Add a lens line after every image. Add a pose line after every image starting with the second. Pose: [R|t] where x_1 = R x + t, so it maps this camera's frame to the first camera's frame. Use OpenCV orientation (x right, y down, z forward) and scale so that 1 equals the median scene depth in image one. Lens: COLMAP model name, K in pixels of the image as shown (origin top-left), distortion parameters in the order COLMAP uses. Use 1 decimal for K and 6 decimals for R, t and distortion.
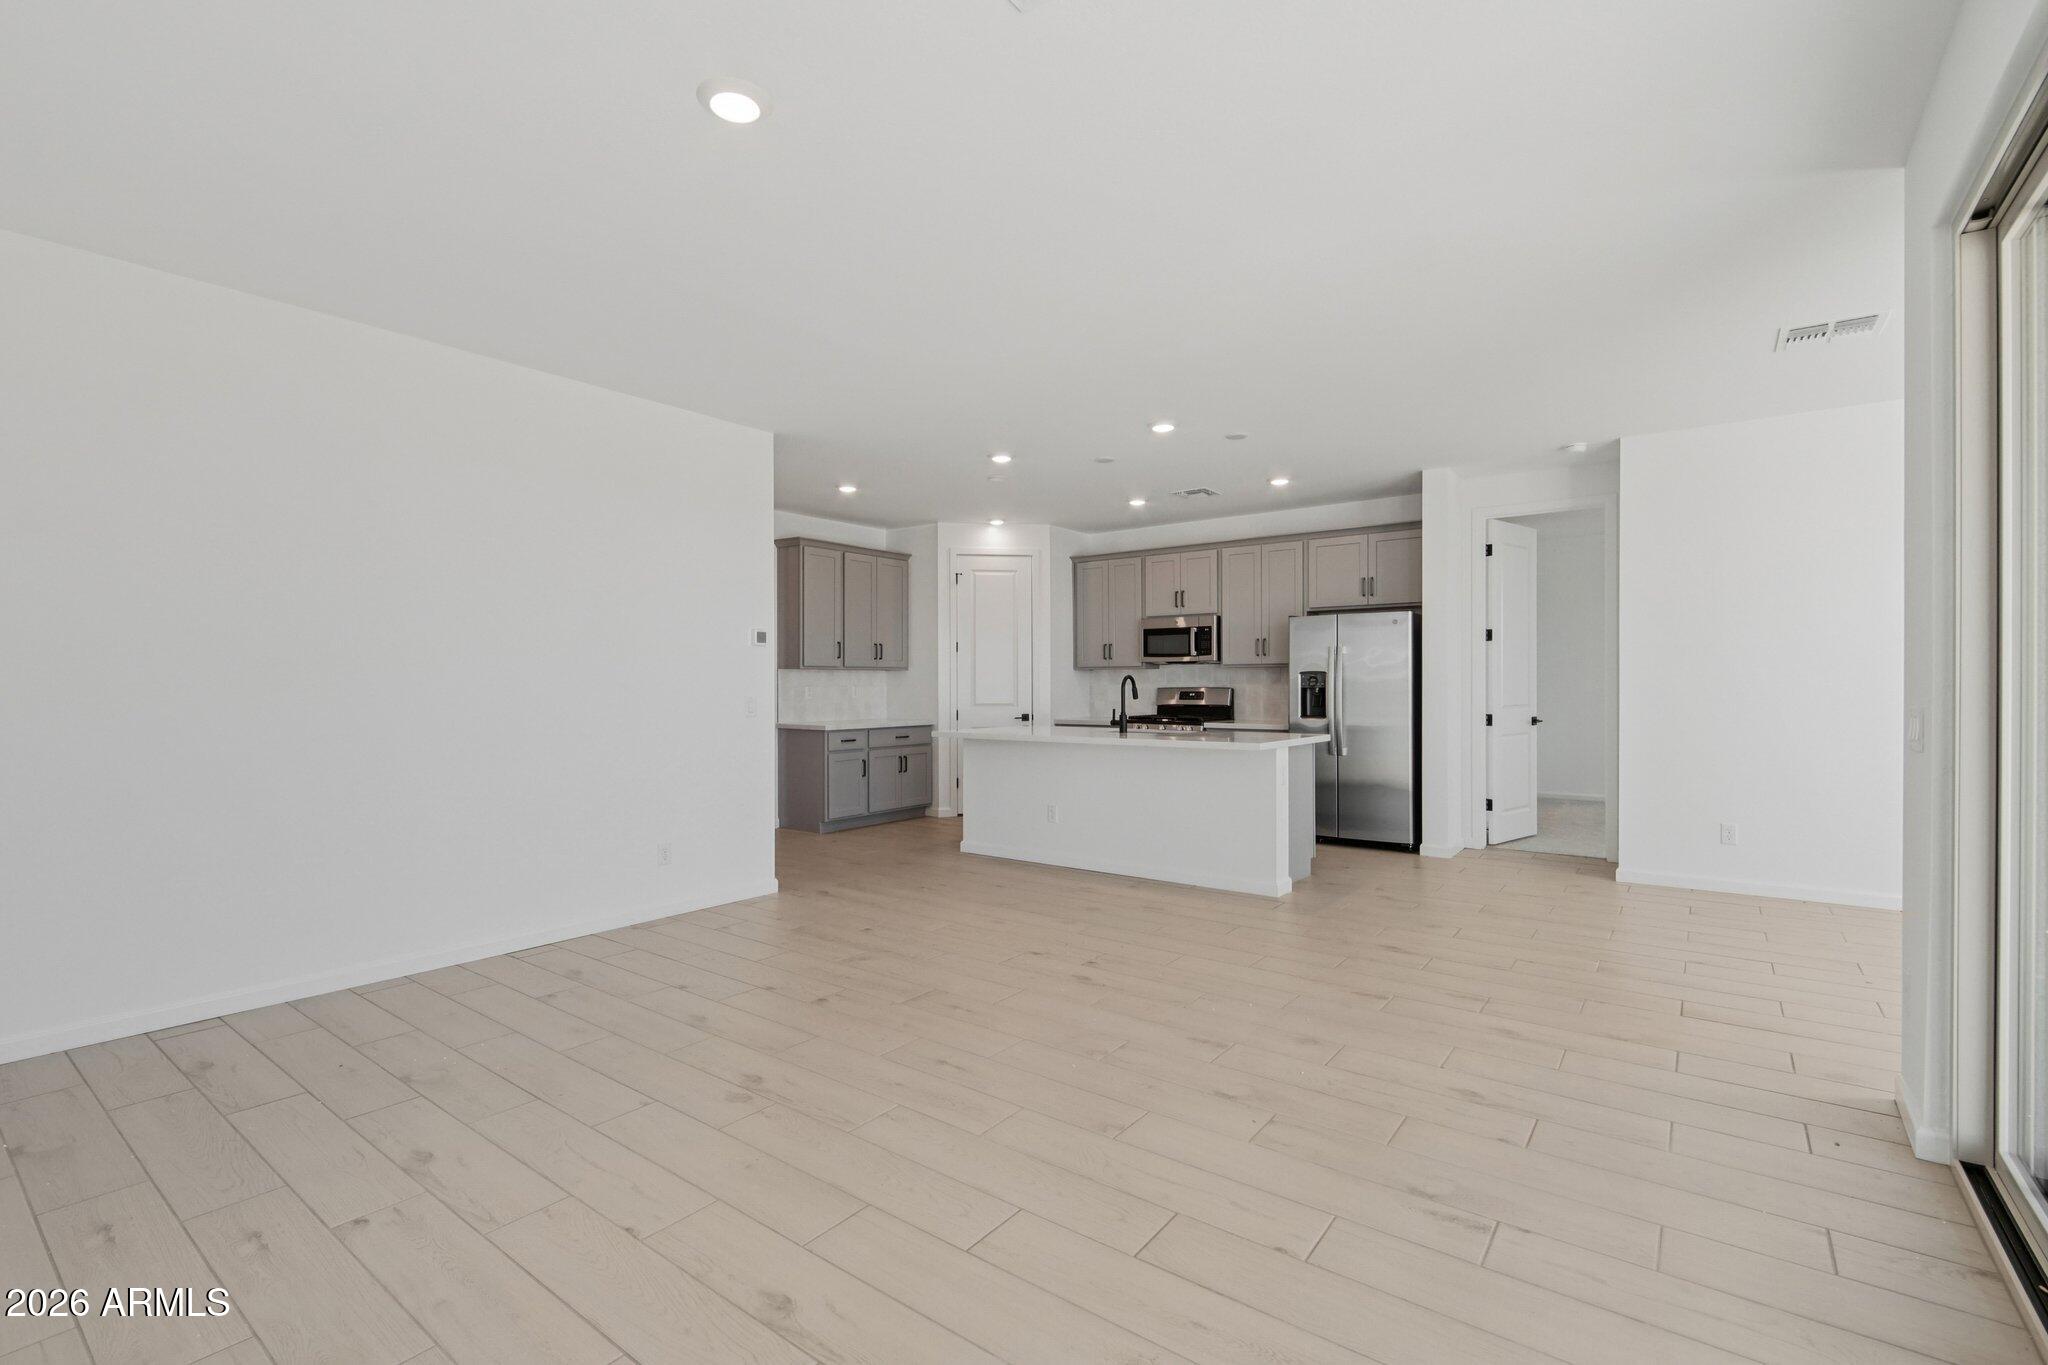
lens RADIAL K [[924.4, 0, 1017.1], [0, 924.4, 685.6], [0, 0, 1]] dist [-0.003571, -0.001738]
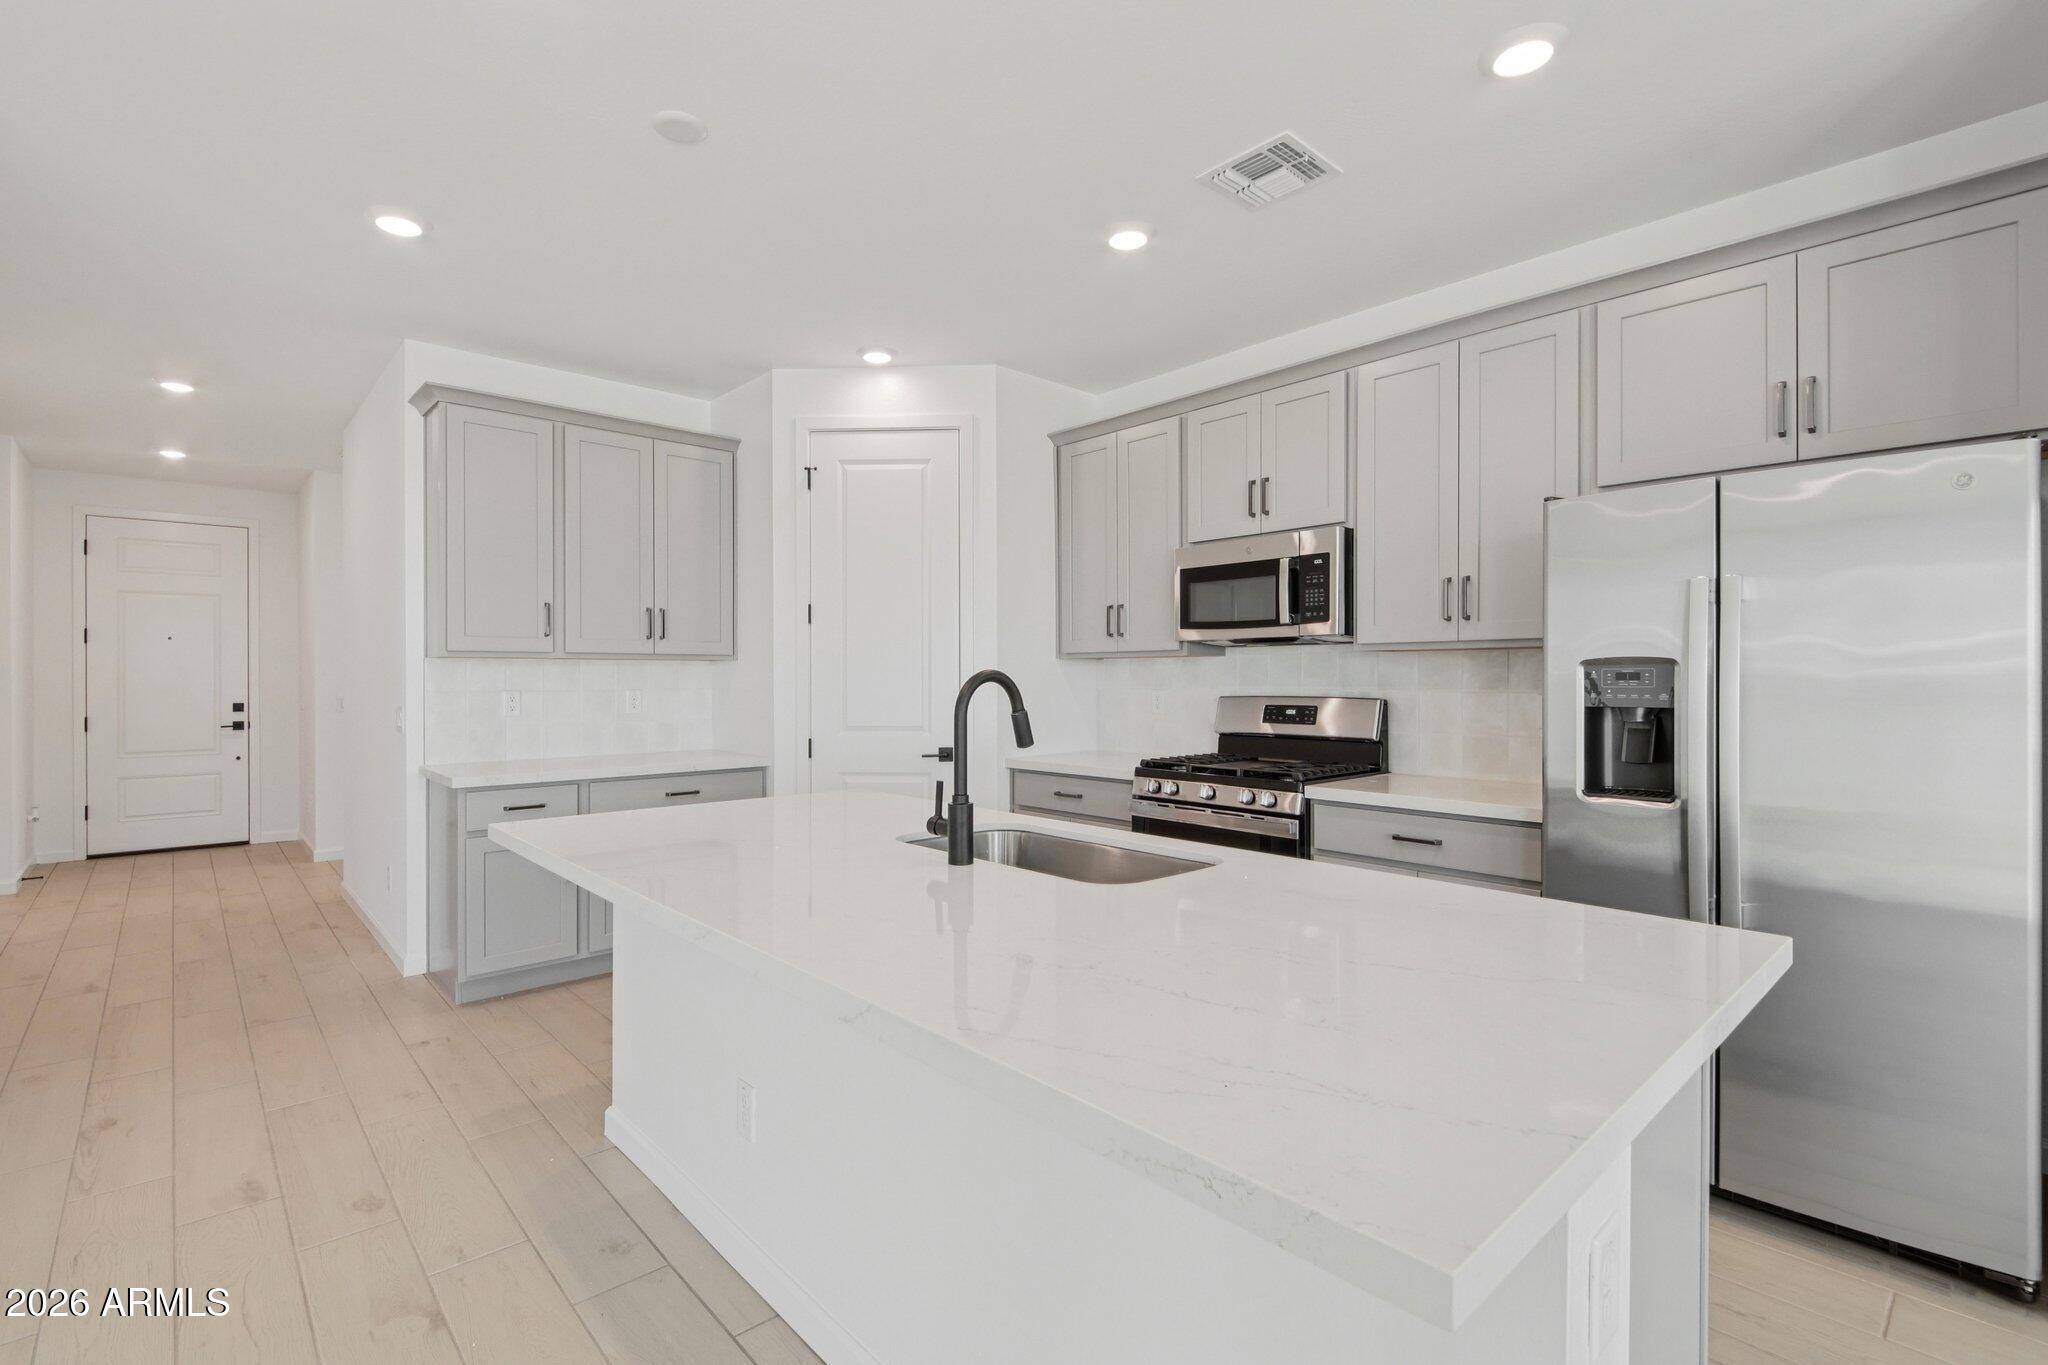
lens RADIAL K [[924.4, 0, 1004.3], [0, 924.4, 681.7], [0, 0, 1]] dist [-0.003571, -0.001738]
pose [[0.980953, 0.002134, -0.194232, 0.142932], [-0.001808, 0.999997, 0.001858, -0.006105], [0.194235, -0.001471, 0.980954, 0.544864]]
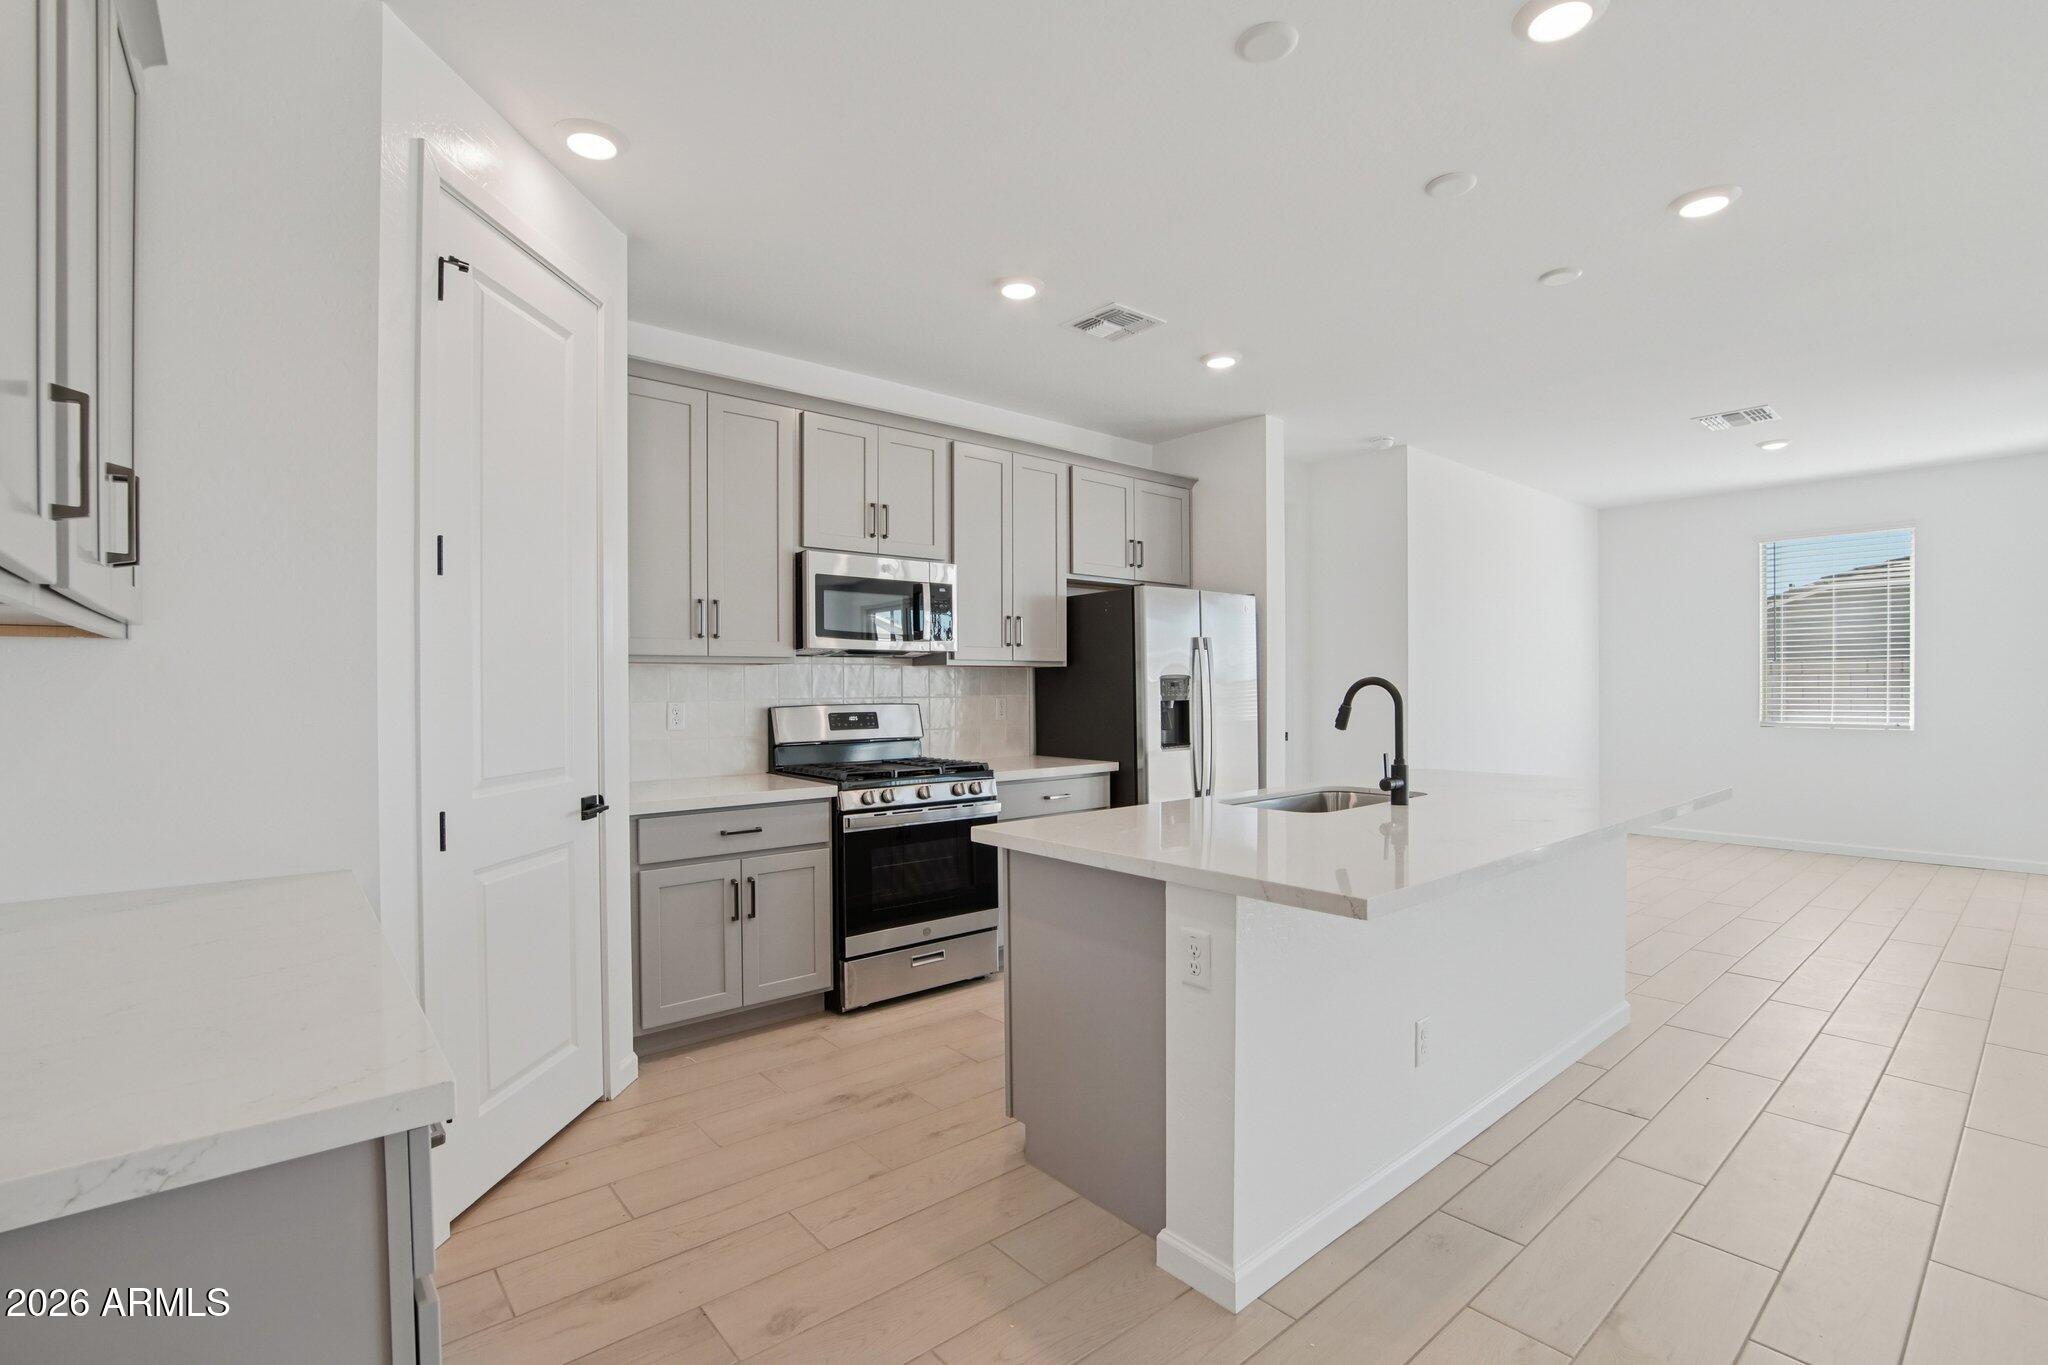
lens RADIAL K [[924.4, 0, 1005.5], [0, 924.4, 683.0], [0, 0, 1]] dist [-0.003571, -0.001738]
pose [[0.244436, 0.010765, 0.969606, -0.275559], [0.008750, 0.999873, -0.013307, -0.002392], [-0.969626, 0.011736, 0.244310, 0.821879]]
